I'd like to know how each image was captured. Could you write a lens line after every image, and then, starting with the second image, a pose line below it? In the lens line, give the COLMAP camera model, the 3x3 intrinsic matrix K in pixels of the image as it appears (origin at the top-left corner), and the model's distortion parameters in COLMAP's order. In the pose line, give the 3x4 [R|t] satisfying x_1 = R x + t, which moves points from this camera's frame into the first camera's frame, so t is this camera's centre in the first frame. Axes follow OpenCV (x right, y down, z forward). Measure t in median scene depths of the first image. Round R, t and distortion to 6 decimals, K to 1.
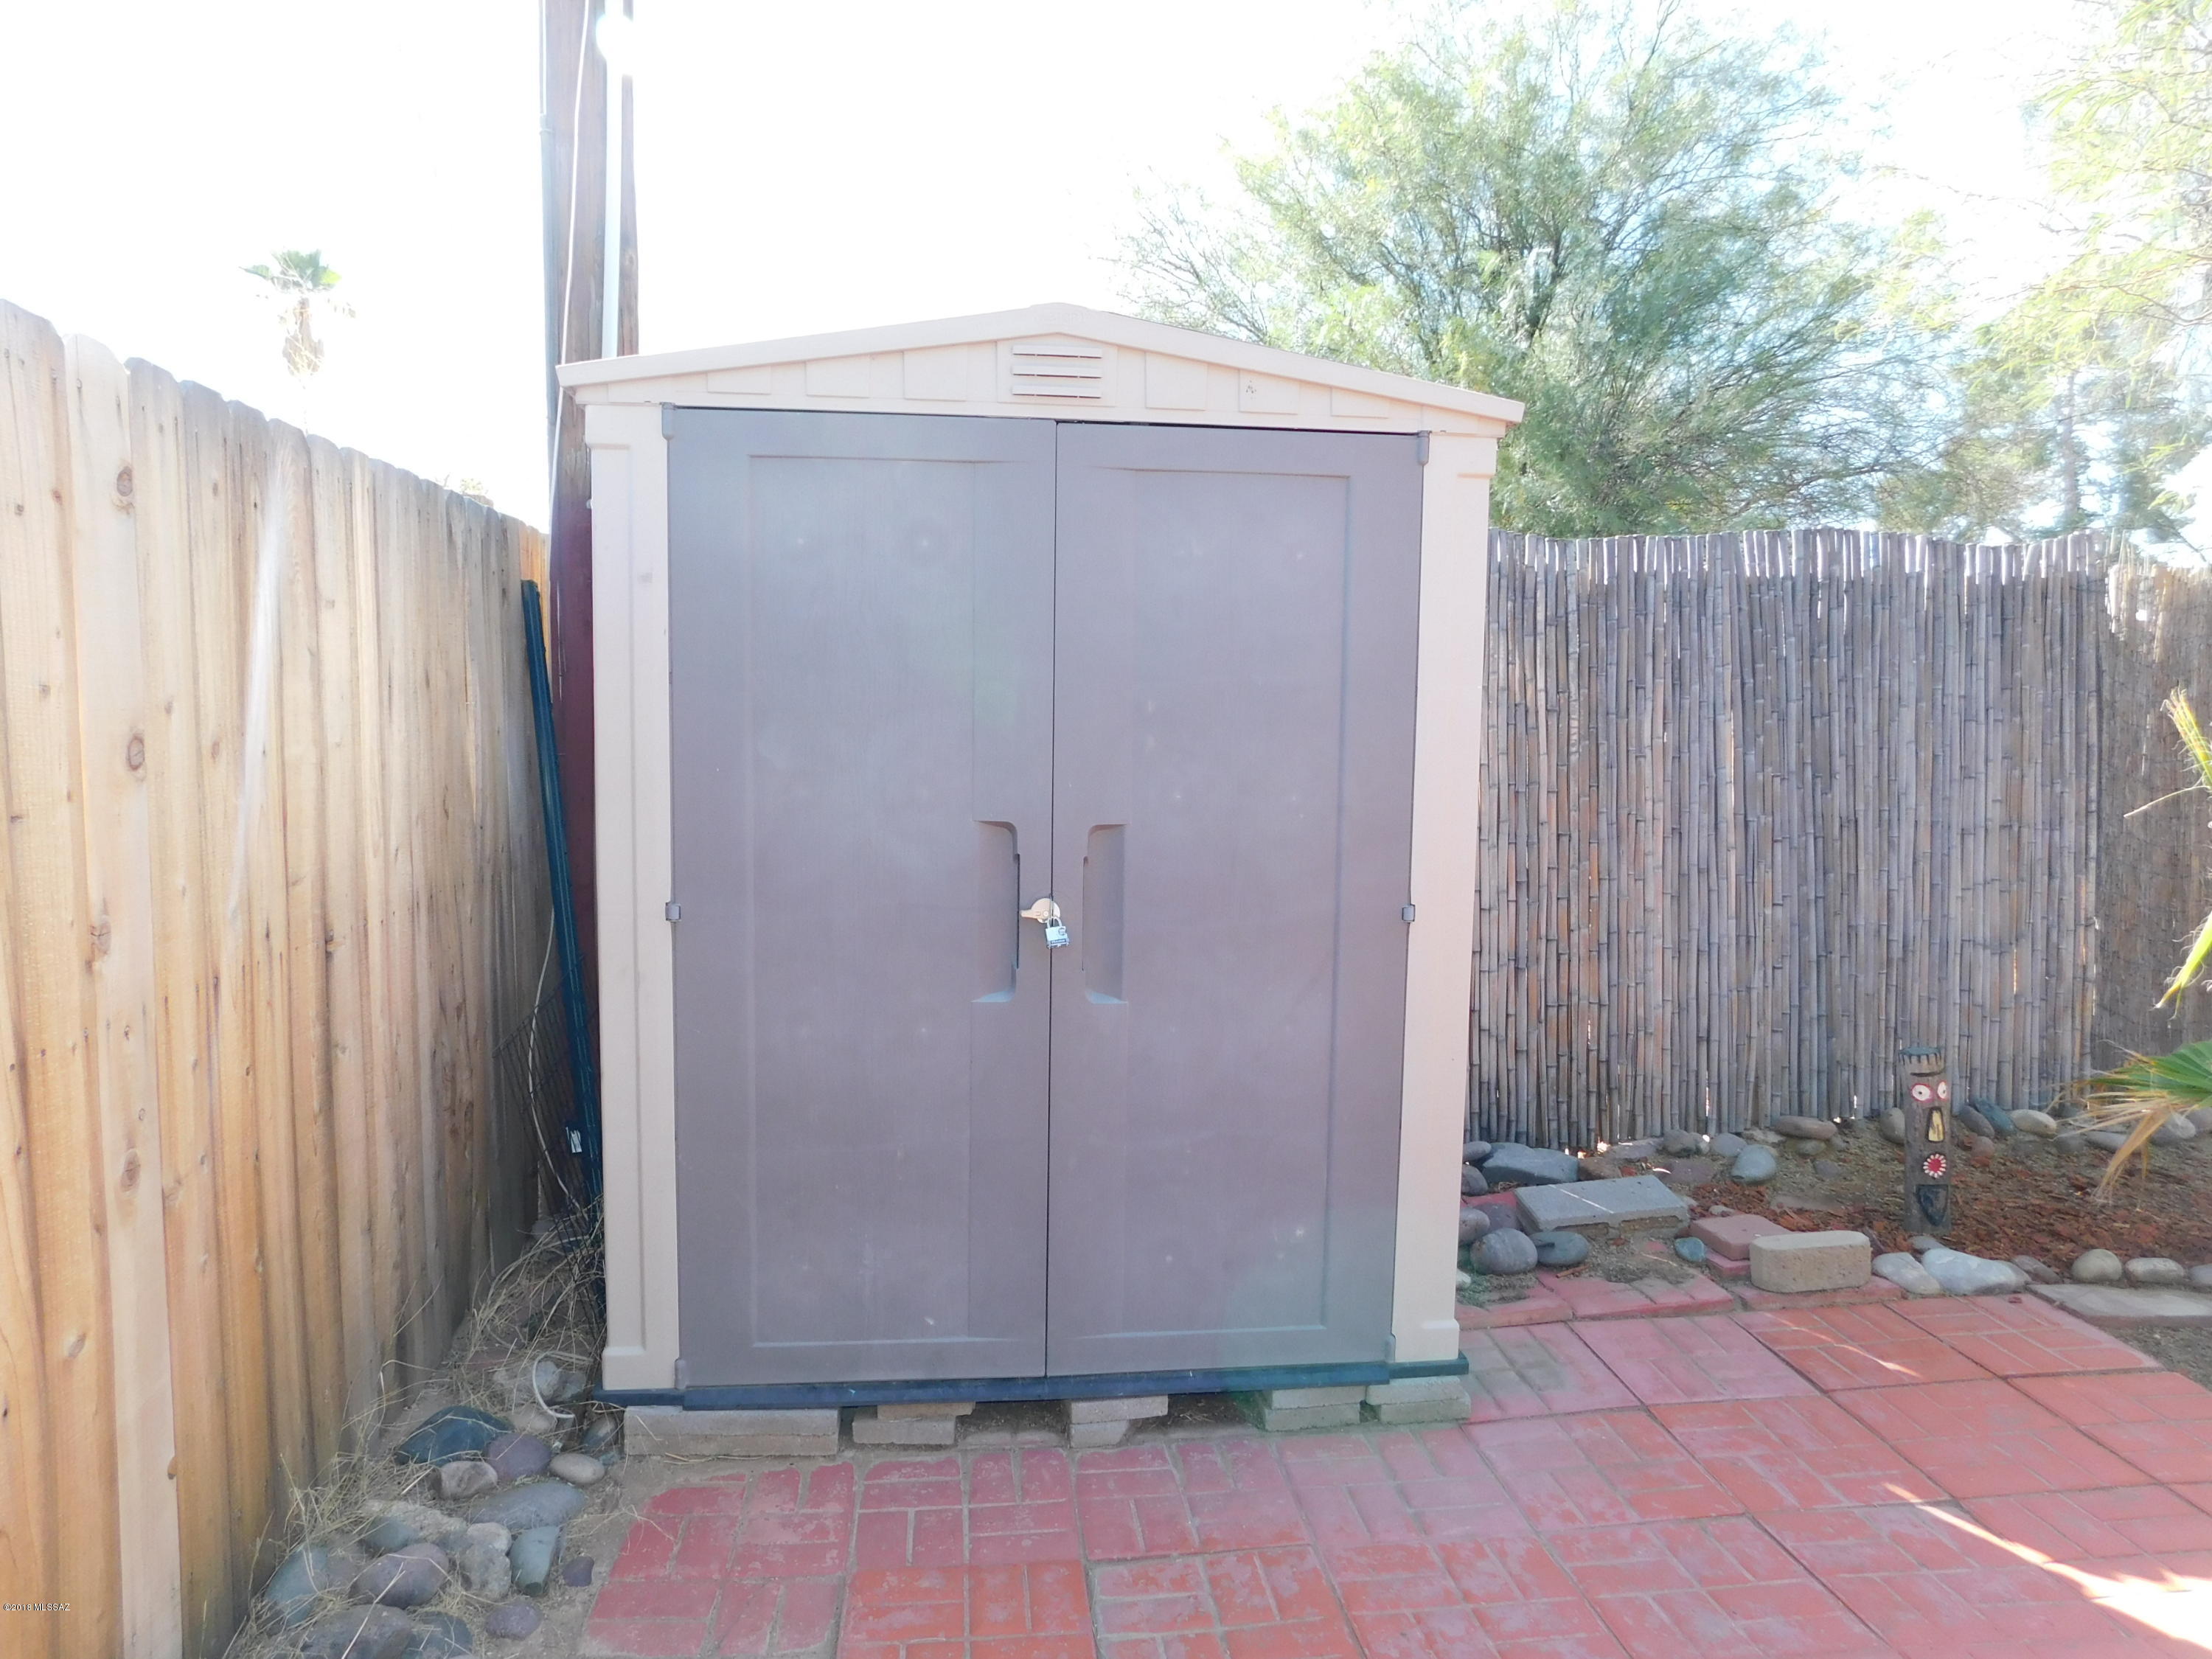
lens RADIAL K [[1450.1, 0, 1114.1], [0, 1450.1, 822.3], [0, 0, 1]] dist [-0.068690, 0.049584]
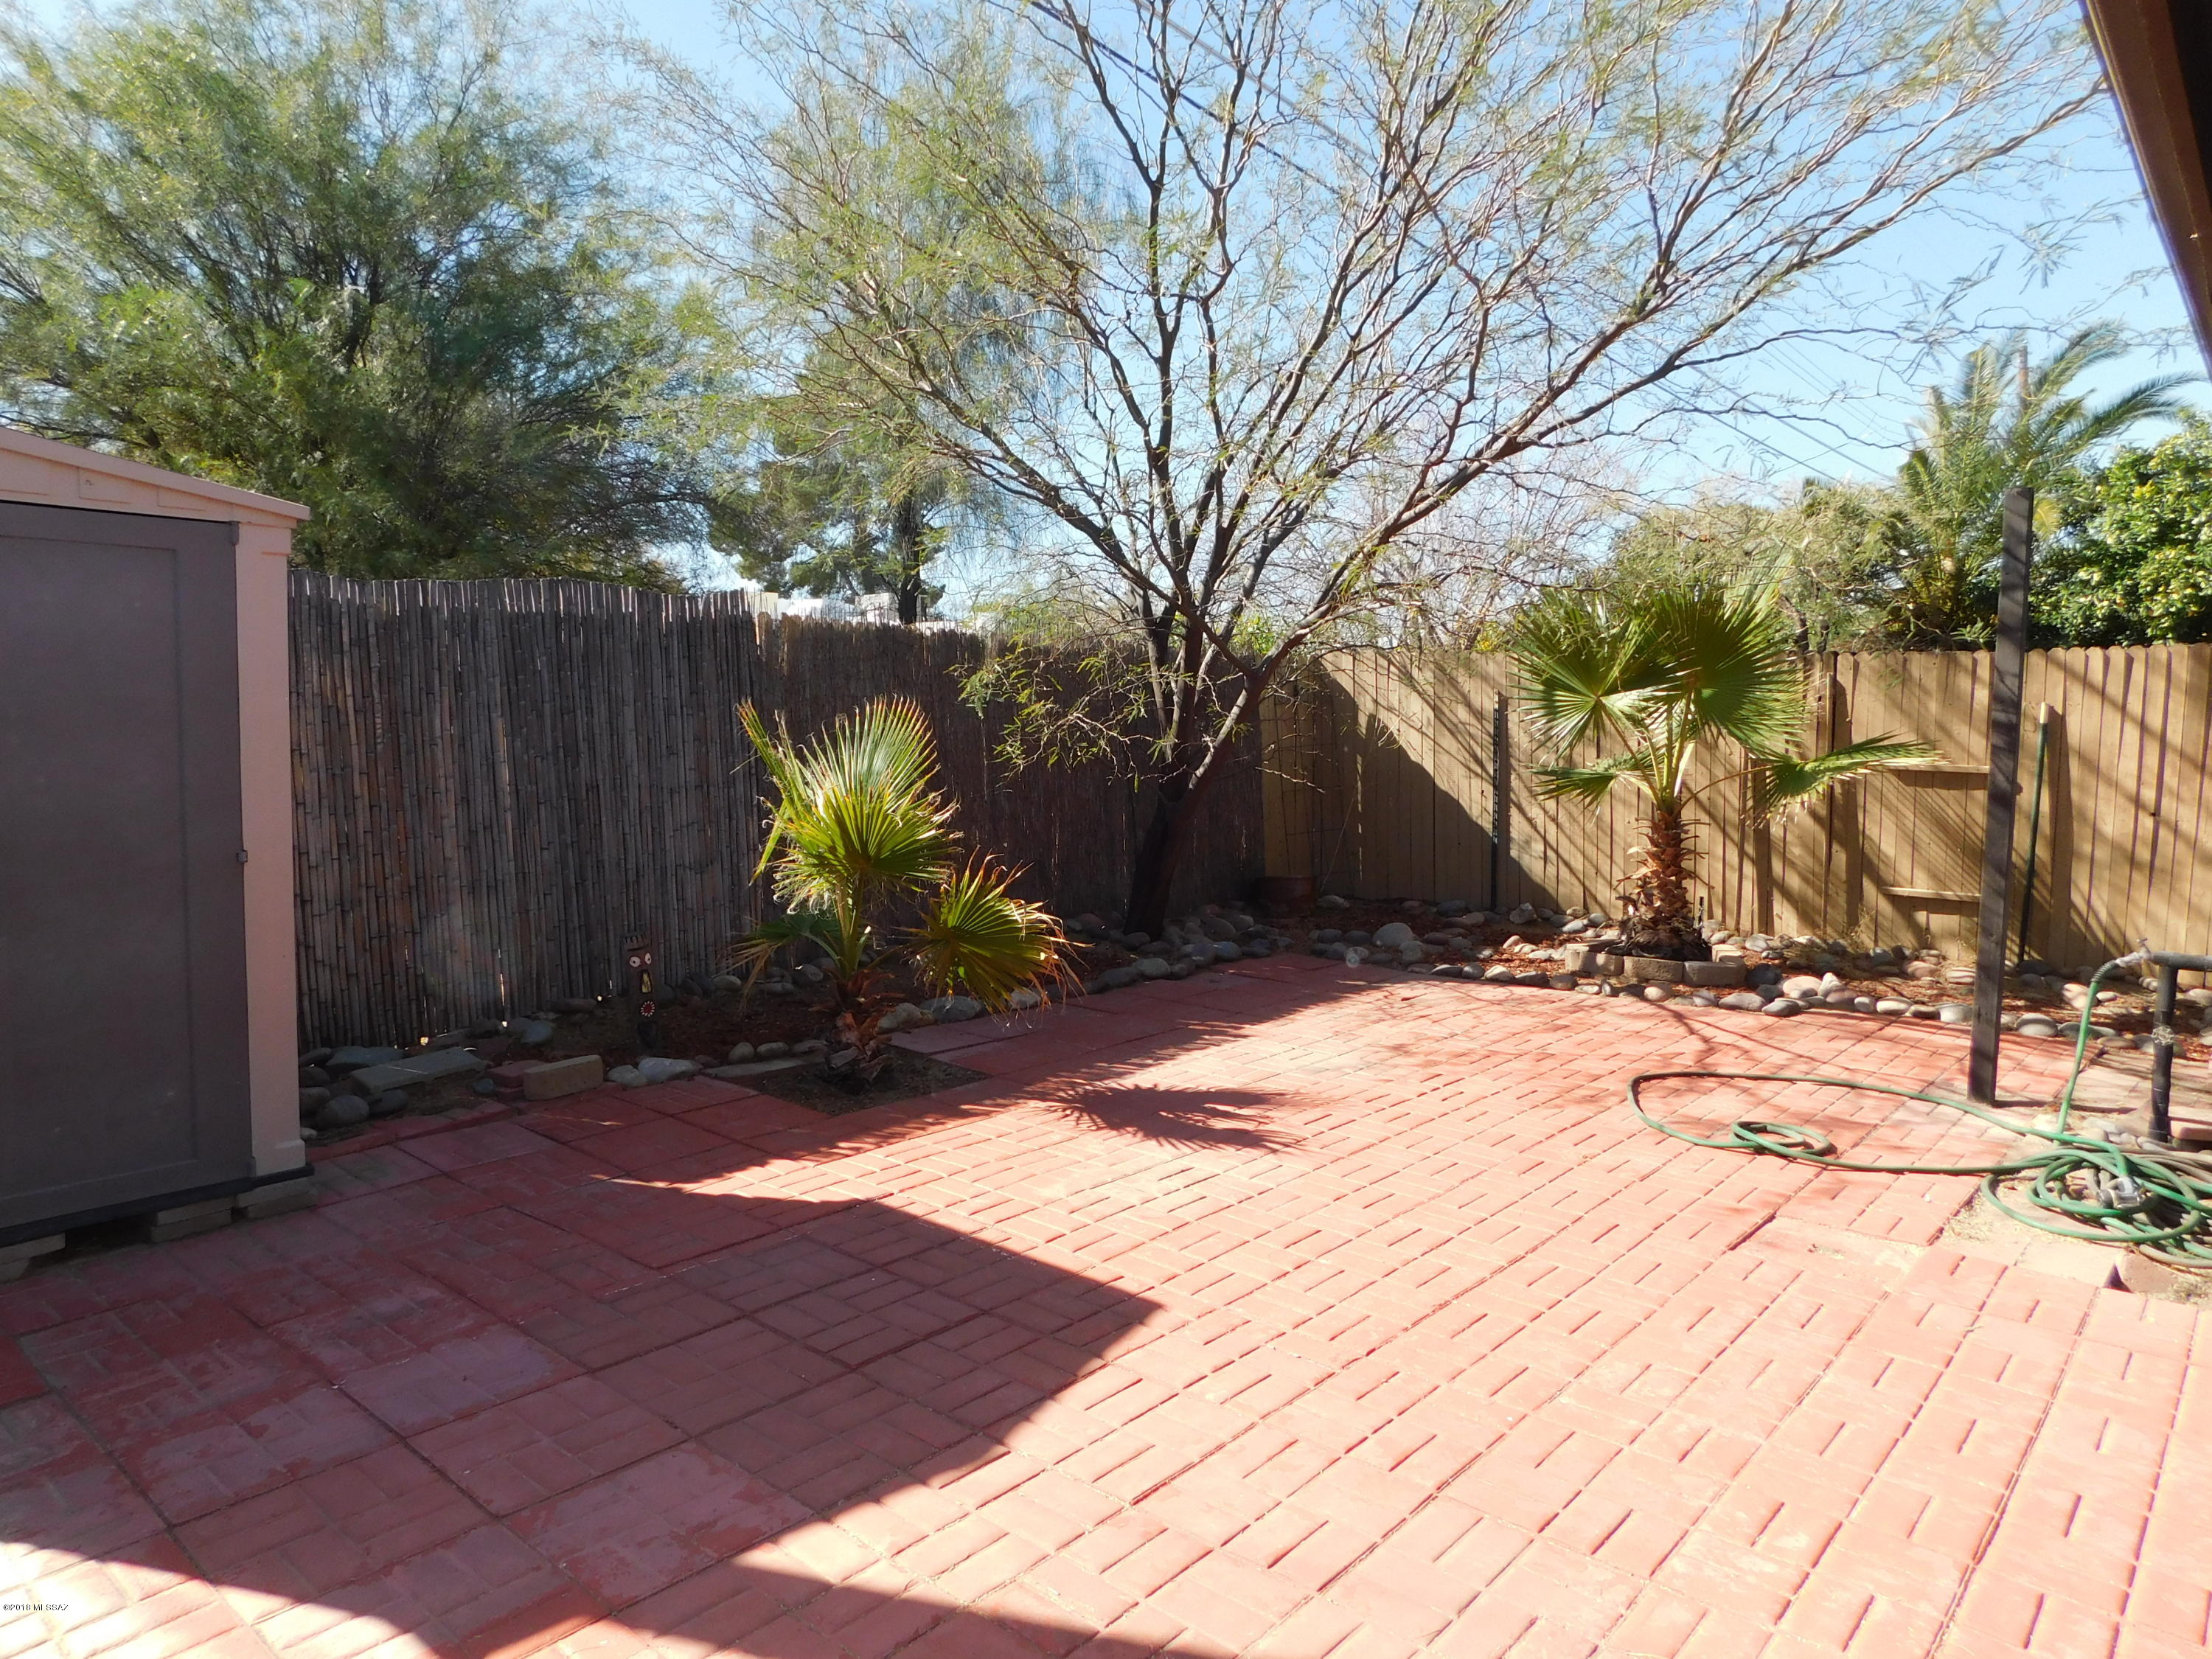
lens RADIAL K [[1450.1, 0, 1114.1], [0, 1450.1, 822.3], [0, 0, 1]] dist [-0.068690, 0.049584]
pose [[0.733046, -0.055691, 0.677896, -0.086105], [0.051080, 0.998335, 0.026780, 0.026106], [-0.678259, 0.014996, 0.734670, -0.458708]]
